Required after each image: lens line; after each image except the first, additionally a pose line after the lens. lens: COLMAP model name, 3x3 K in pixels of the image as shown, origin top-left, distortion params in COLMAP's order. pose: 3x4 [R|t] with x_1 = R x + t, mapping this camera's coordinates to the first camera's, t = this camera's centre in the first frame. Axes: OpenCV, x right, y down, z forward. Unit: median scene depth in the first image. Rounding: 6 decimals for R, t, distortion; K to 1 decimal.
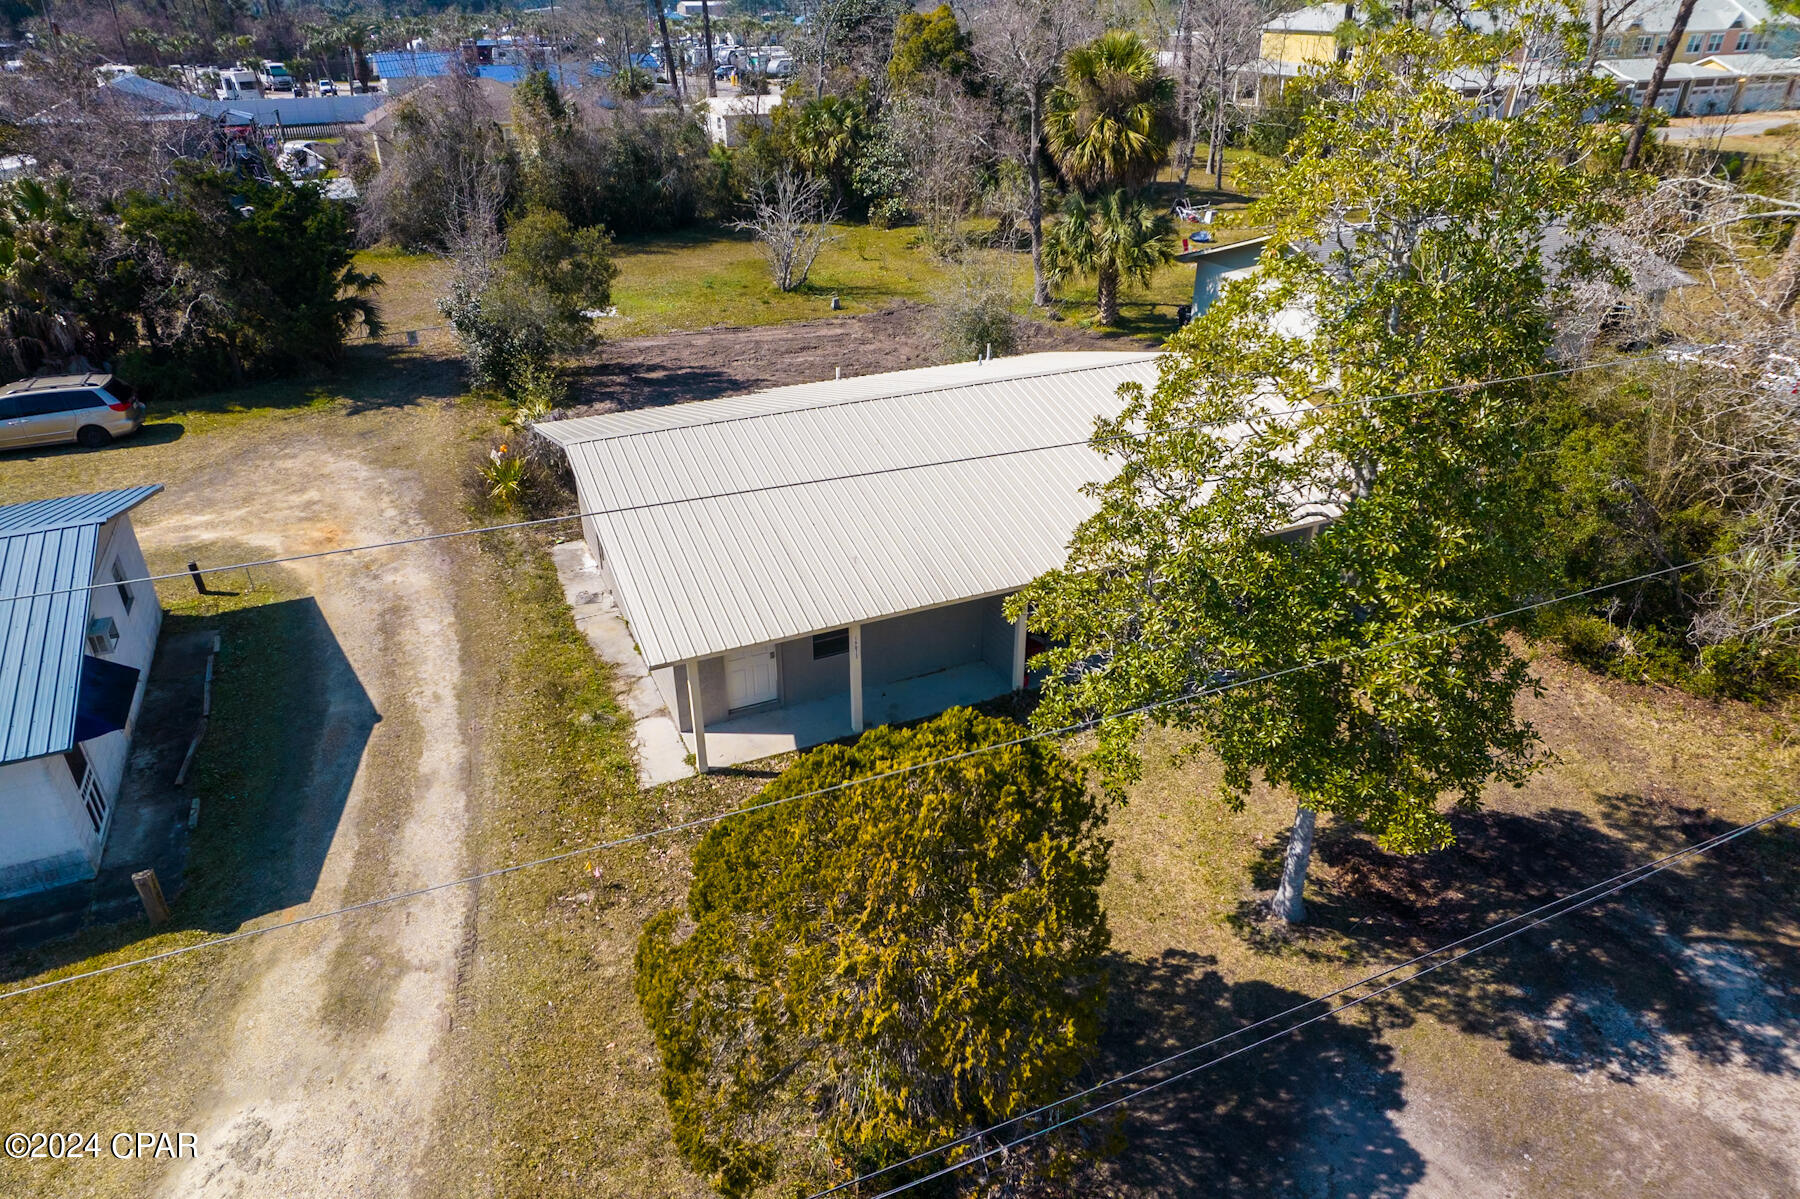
lens RADIAL K [[1162.9, 0, 910.8], [0, 1162.9, 588.5], [0, 0, 1]] dist [-0.059373, 0.050531]
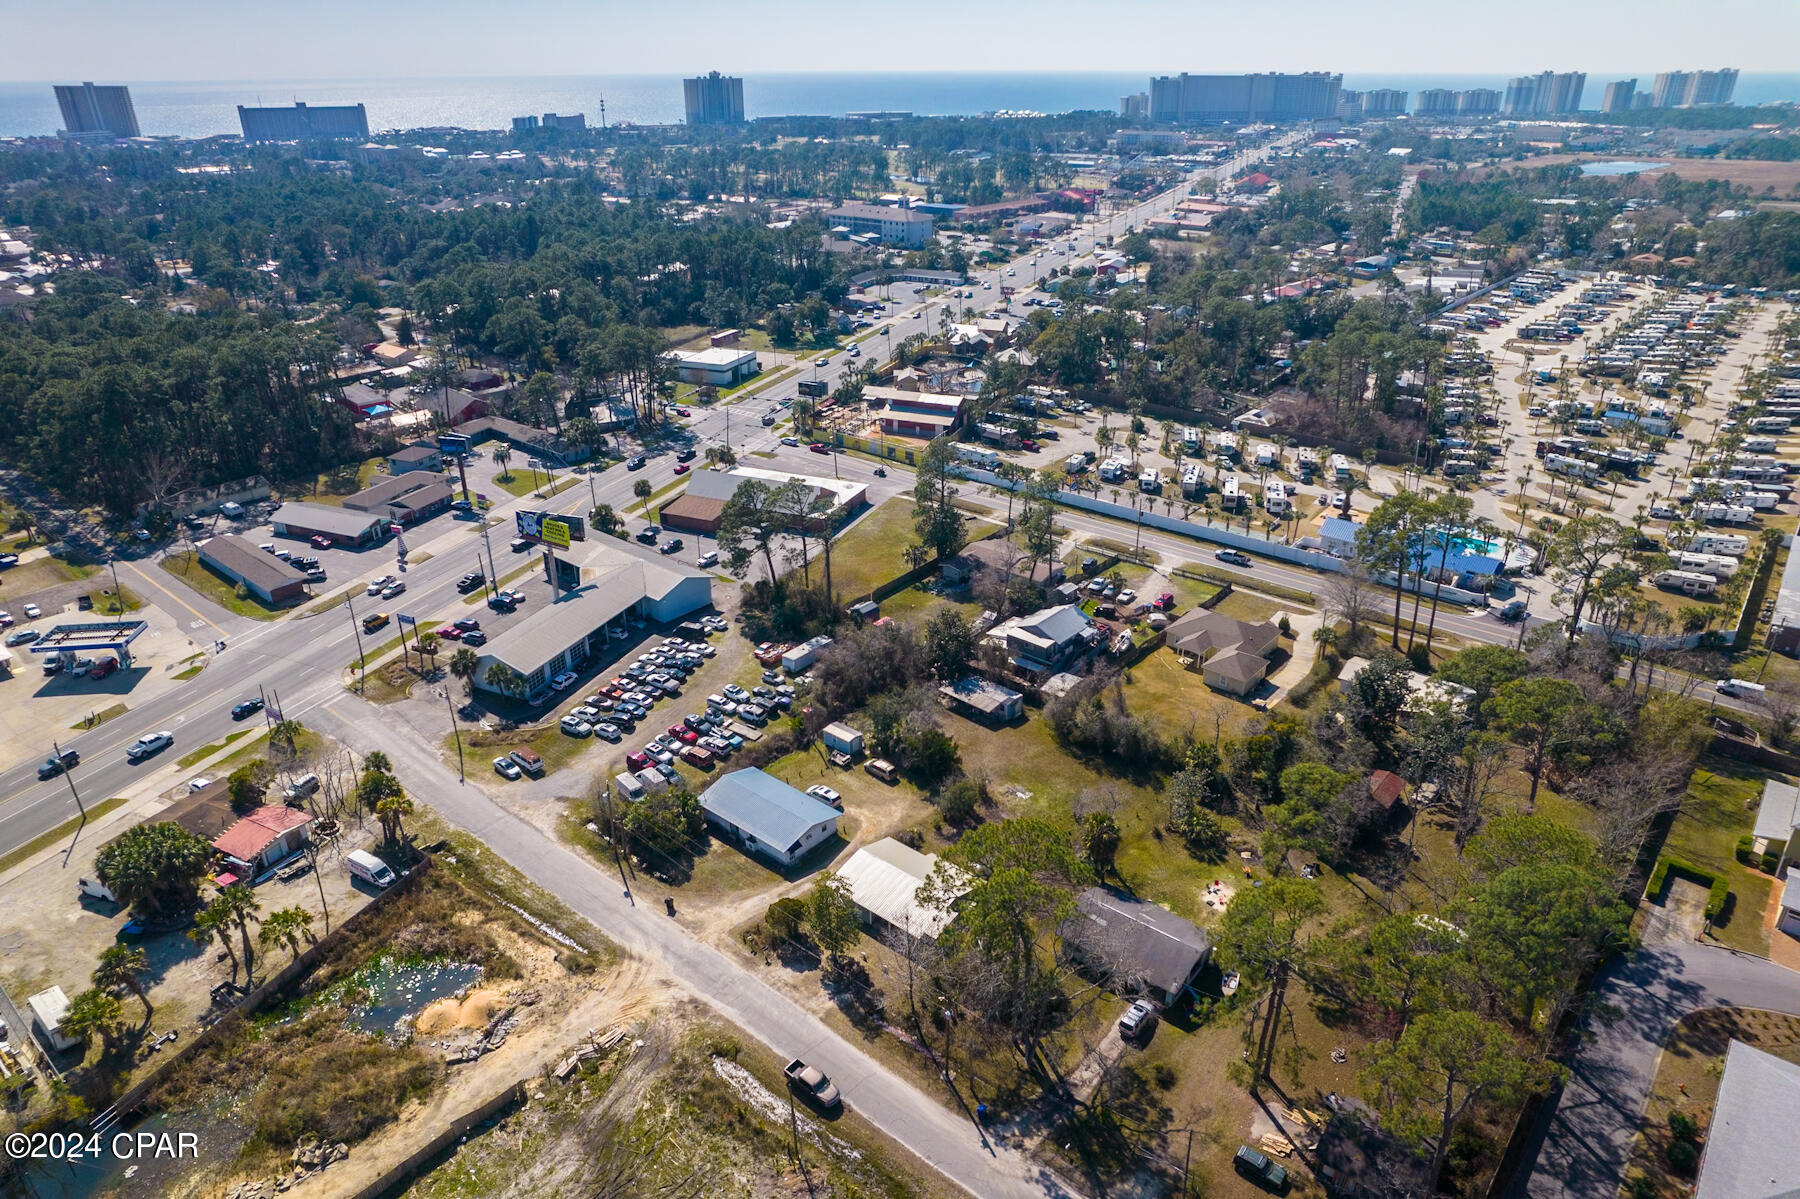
lens RADIAL K [[1162.9, 0, 902.0], [0, 1162.9, 597.0], [0, 0, 1]] dist [-0.059373, 0.050531]
pose [[0.424694, 0.385756, -0.819040, 5.970803], [-0.415879, 0.886706, 0.201981, -3.643672], [0.804164, 0.254842, 0.537007, -3.426239]]
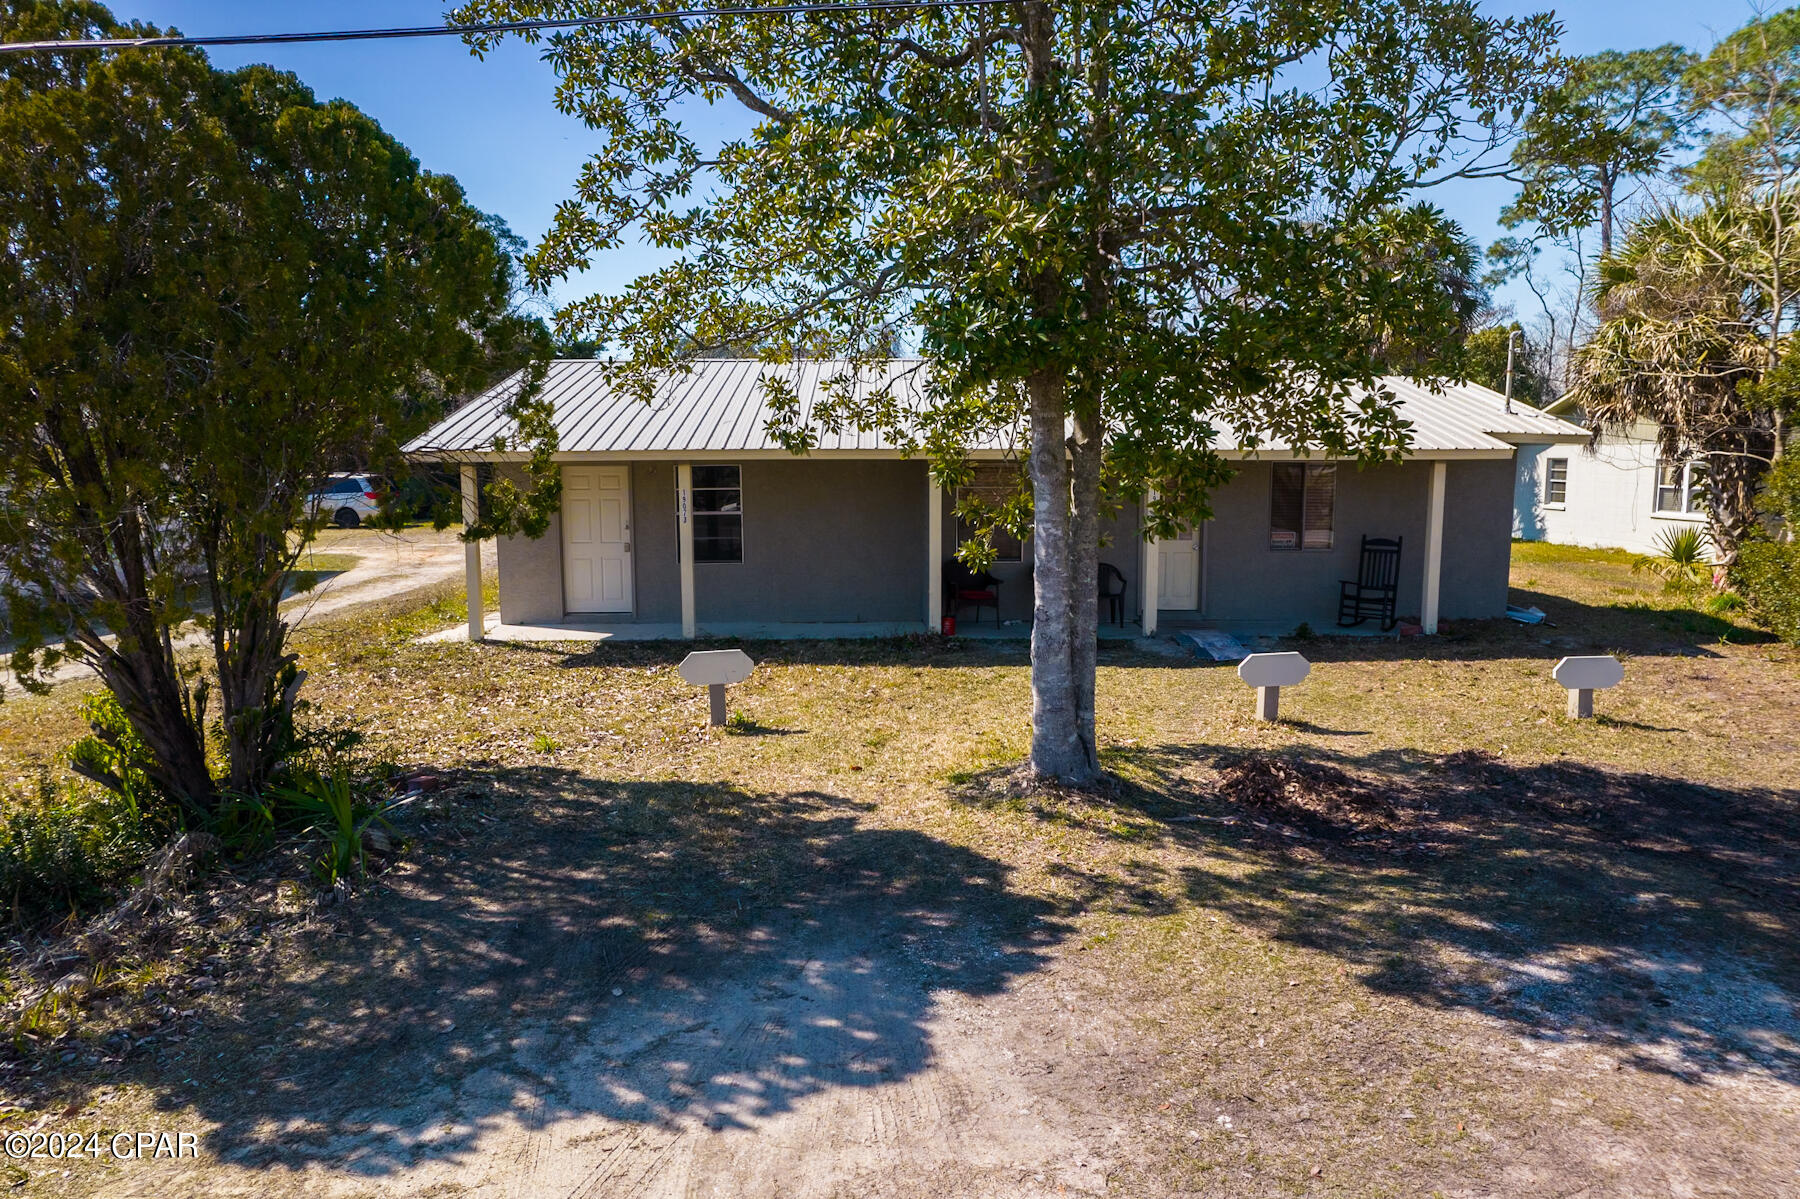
lens RADIAL K [[1162.9, 0, 906.0], [0, 1162.9, 602.4], [0, 0, 1]] dist [-0.059373, 0.050531]
pose [[0.920999, 0.052635, -0.385994, 0.462643], [-0.180046, 0.936170, -0.301942, 0.380169], [0.345463, 0.347585, 0.871688, 0.497927]]
